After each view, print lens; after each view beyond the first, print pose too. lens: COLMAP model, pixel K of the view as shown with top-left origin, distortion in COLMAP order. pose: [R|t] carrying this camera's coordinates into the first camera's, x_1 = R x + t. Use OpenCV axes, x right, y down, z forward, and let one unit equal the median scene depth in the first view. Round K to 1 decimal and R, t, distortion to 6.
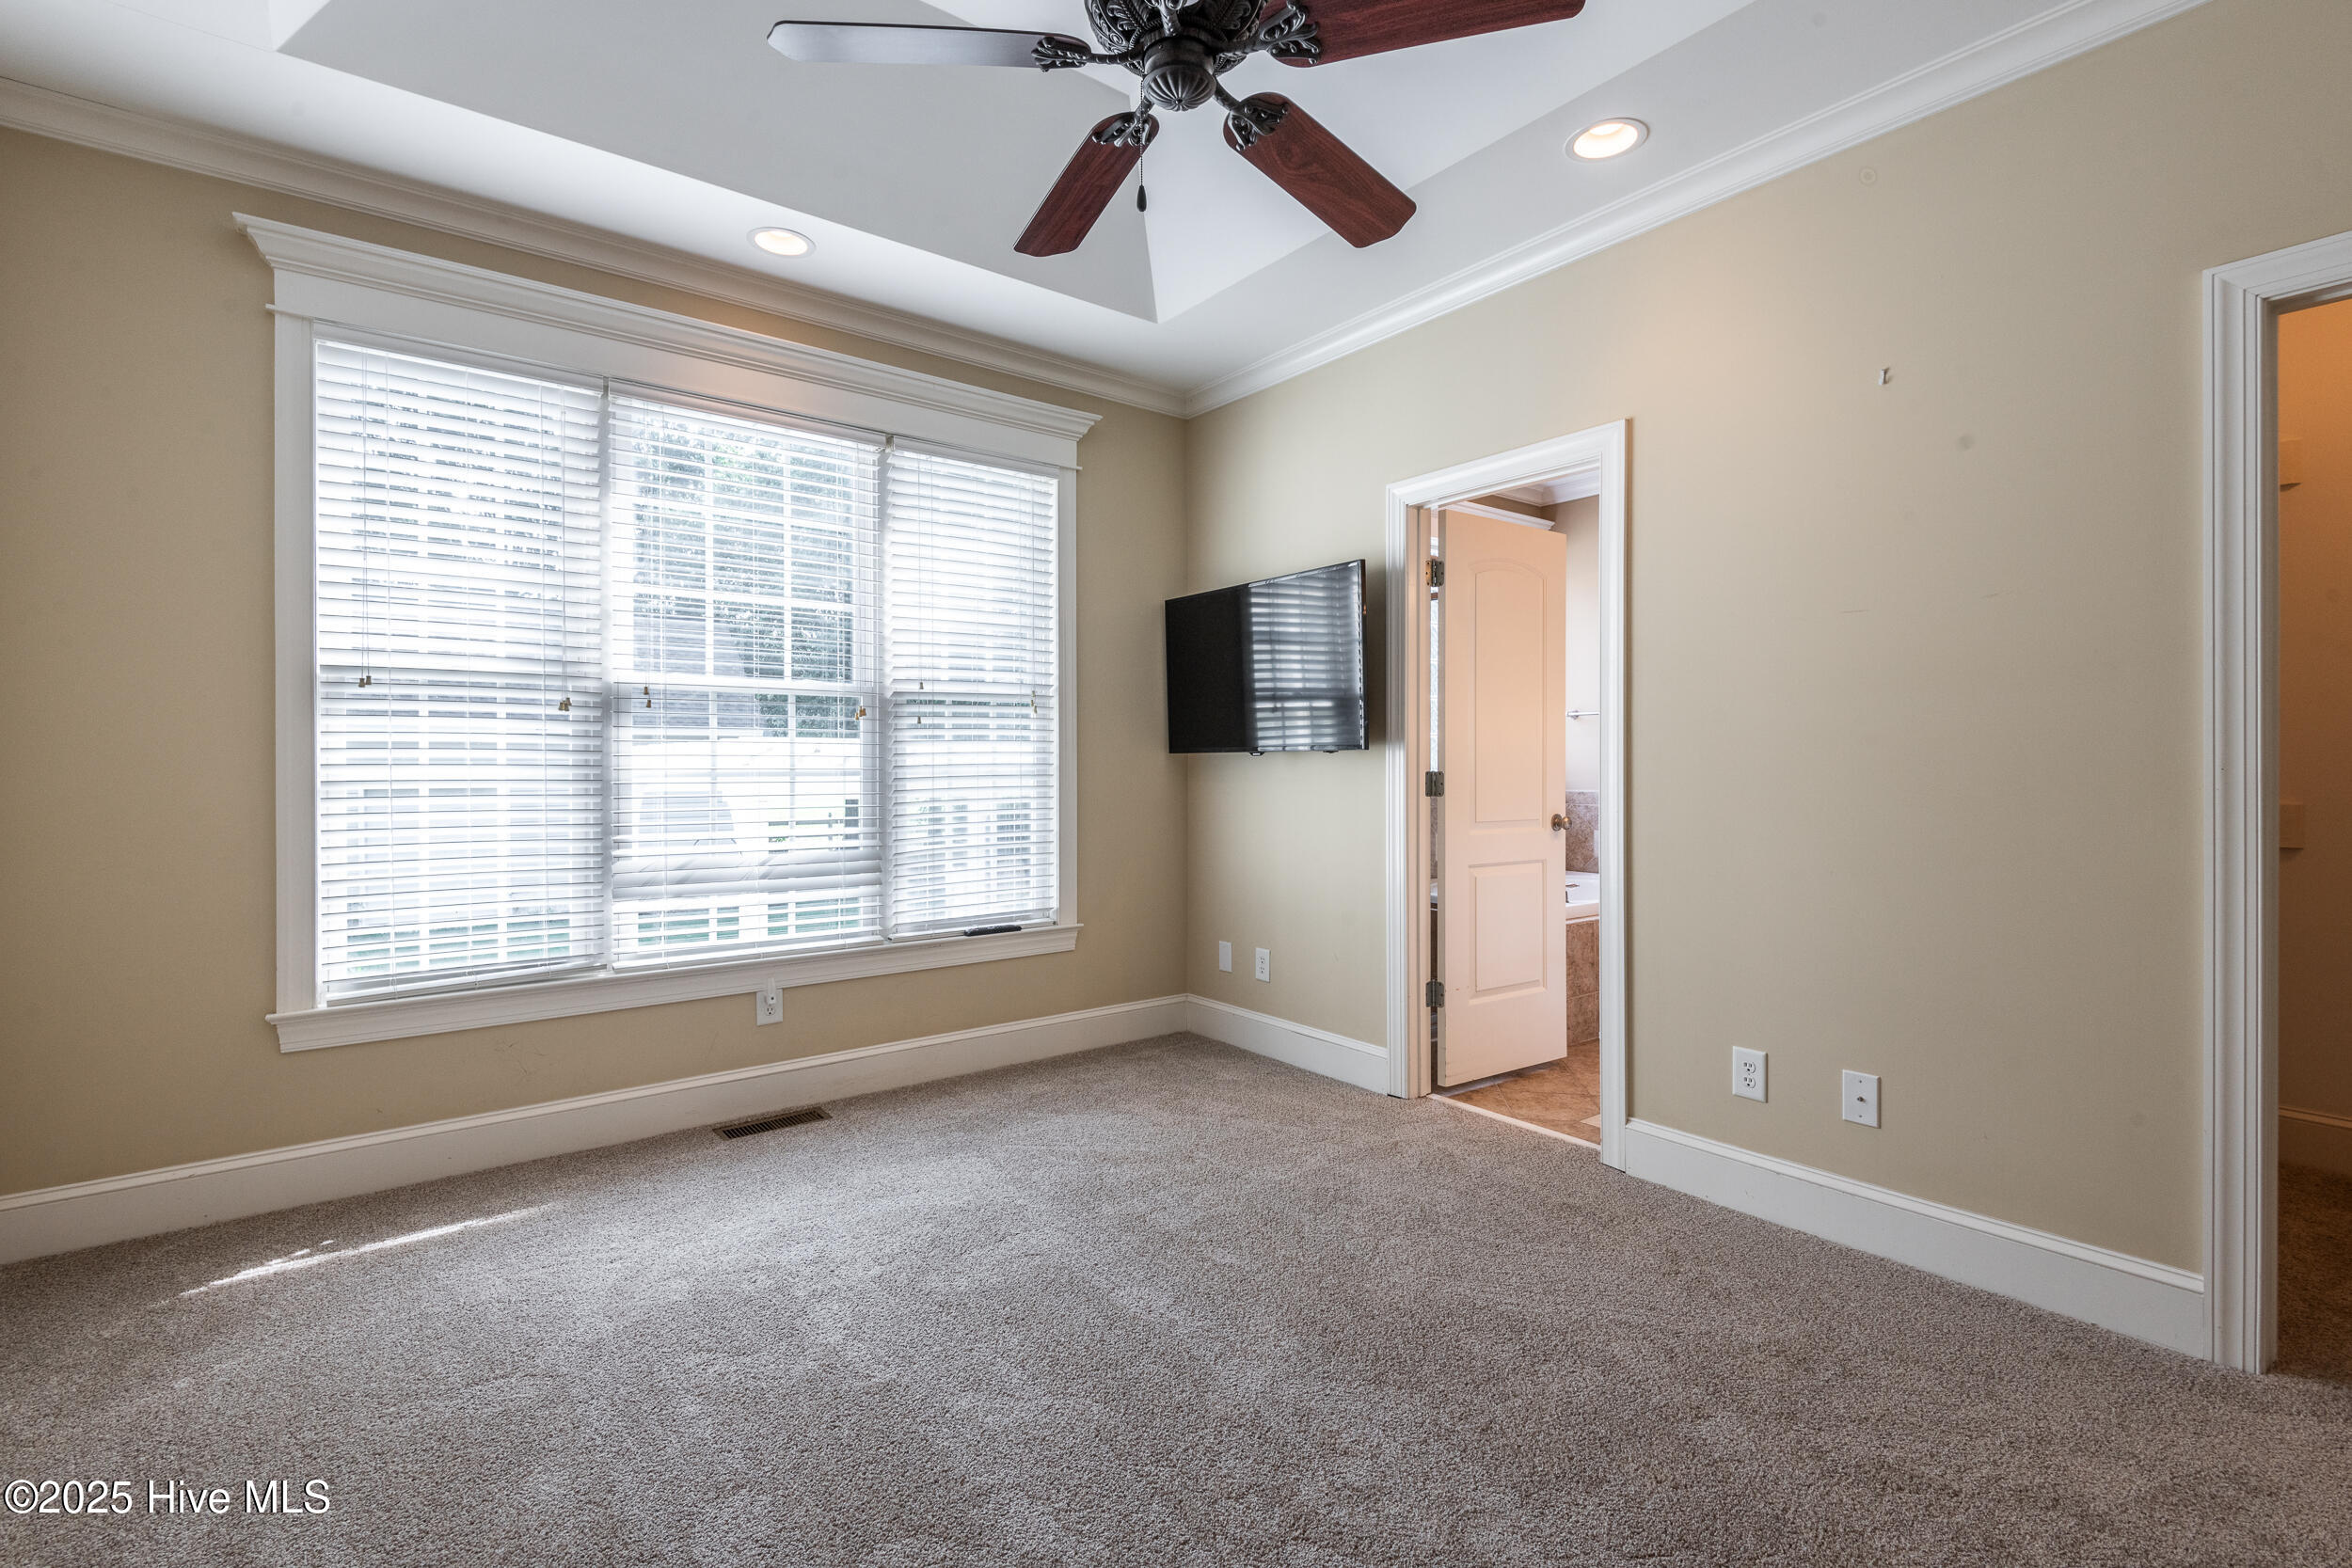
lens RADIAL K [[1096.5, 0, 1082.5], [0, 1096.5, 758.5], [0, 0, 1]] dist [0.020341, -0.020368]
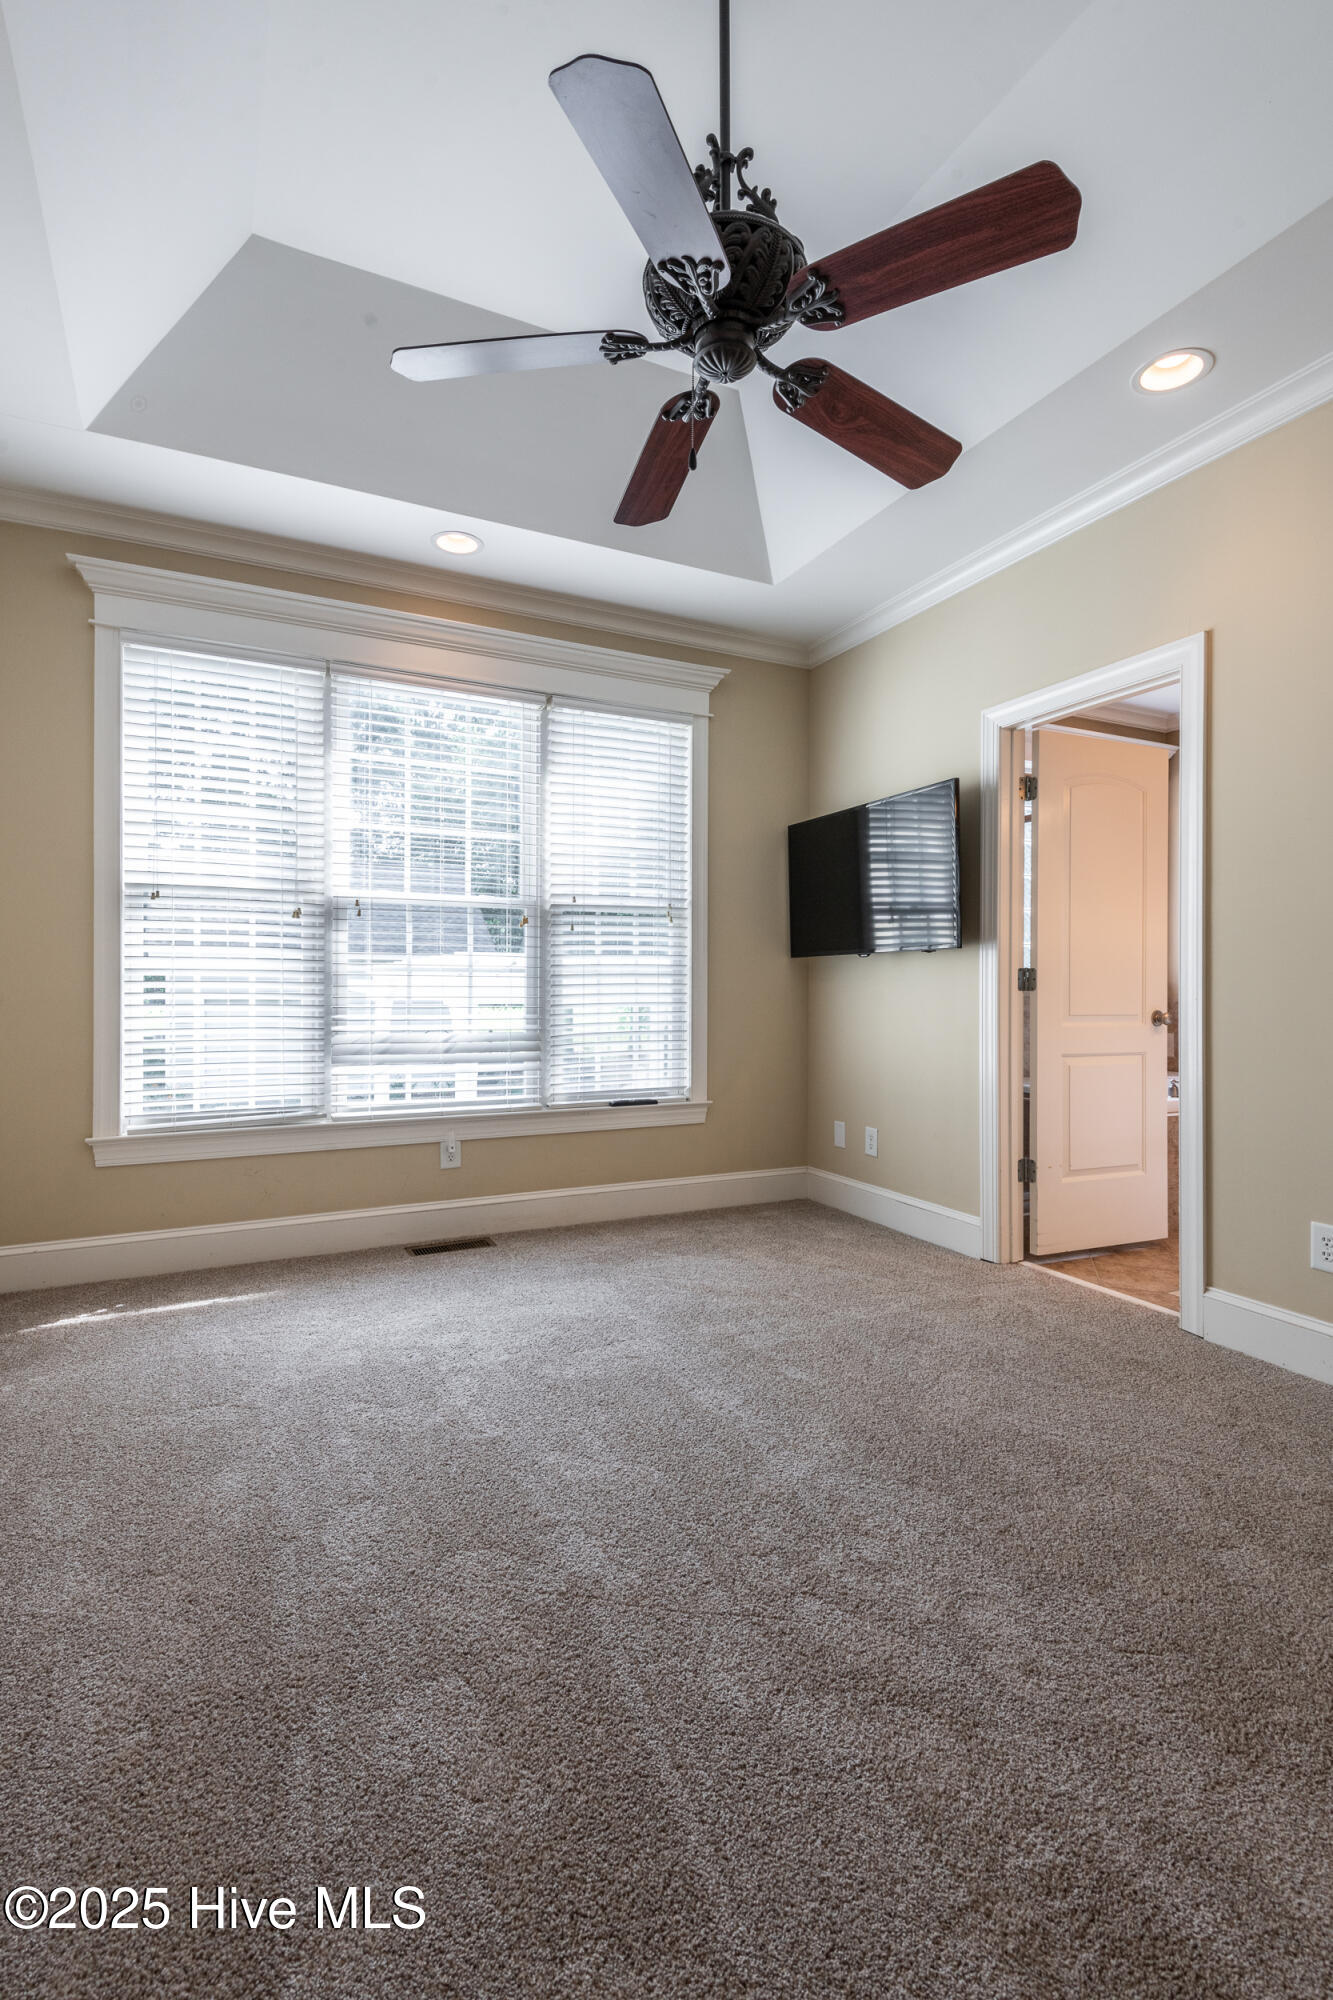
lens RADIAL K [[925.3, 0, 582.3], [0, 925.3, 982.8], [0, 0, 1]] dist [0.030834, -0.027567]
pose [[0.978645, 0.002489, -0.205544, 0.087120], [-0.003914, 0.999971, -0.006527, 0.039516], [0.205522, 0.007193, 0.978626, -0.005916]]
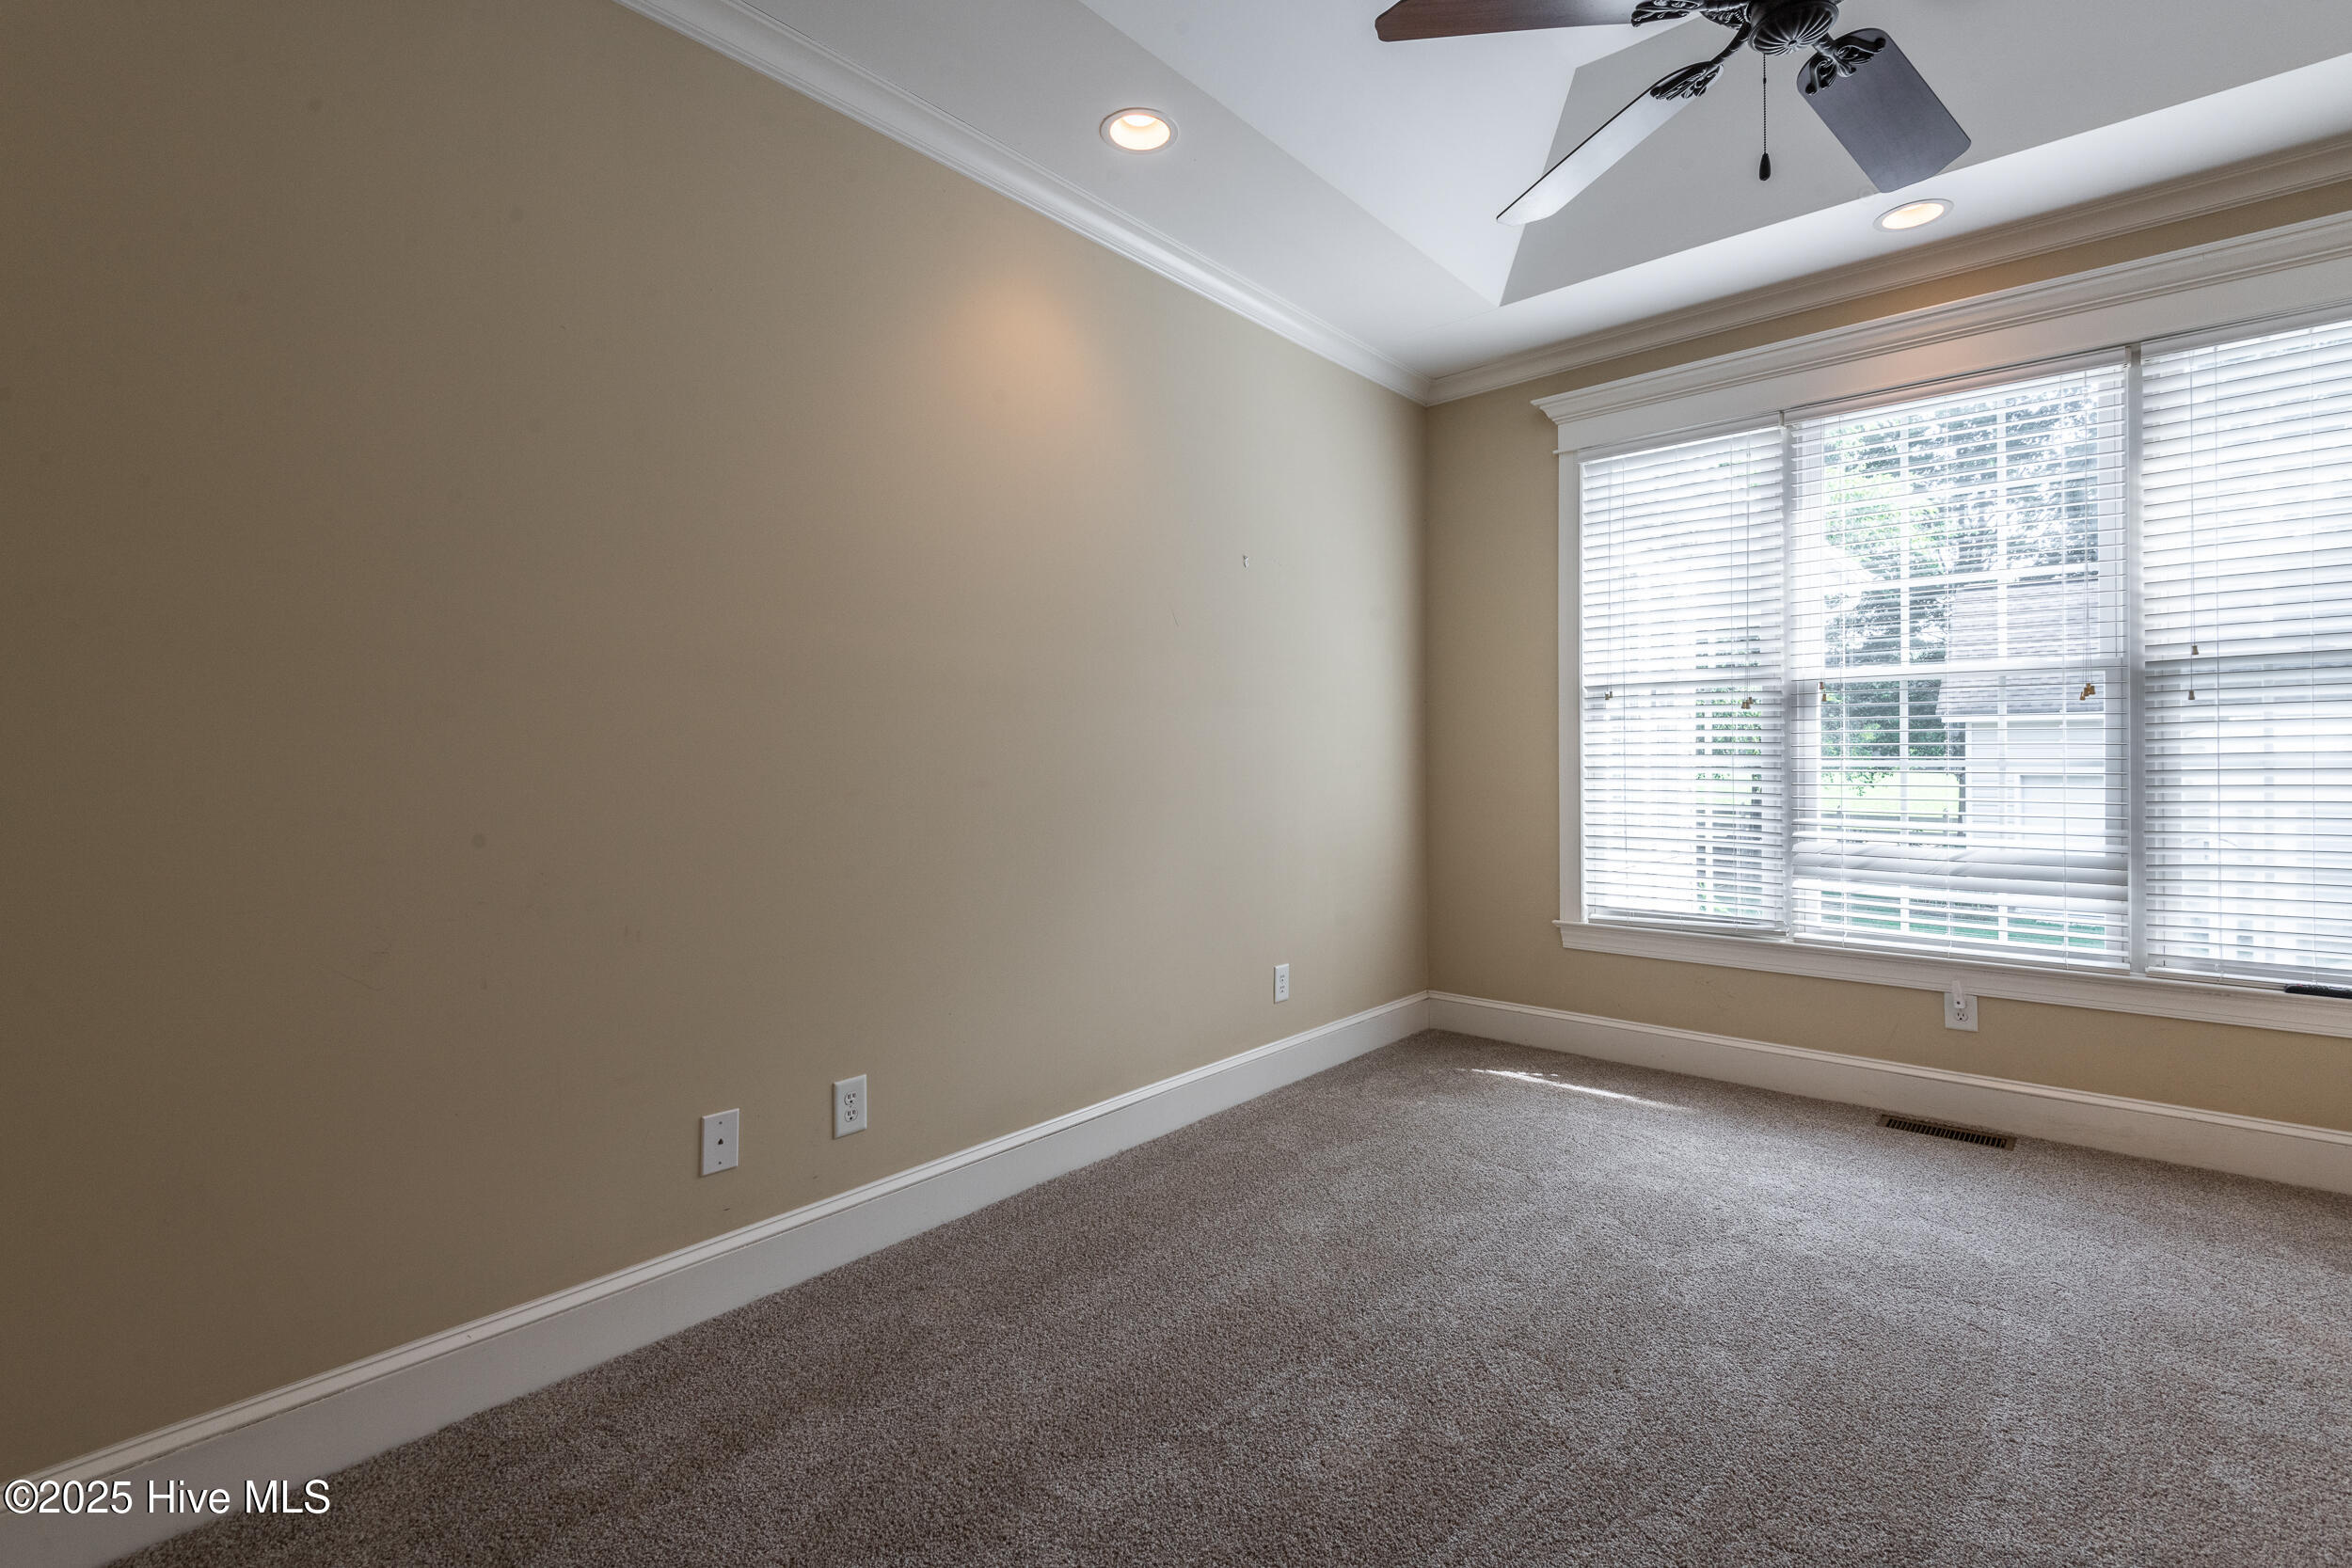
lens RADIAL K [[1050.1, 0, 1208.9], [0, 1050.1, 747.4], [0, 0, 1]] dist [0.021455, -0.016373]
pose [[0.211892, -0.010341, -0.977238, 0.506343], [0.006556, 0.999937, -0.009159, 0.004543], [0.977271, -0.004466, 0.211947, 0.199091]]
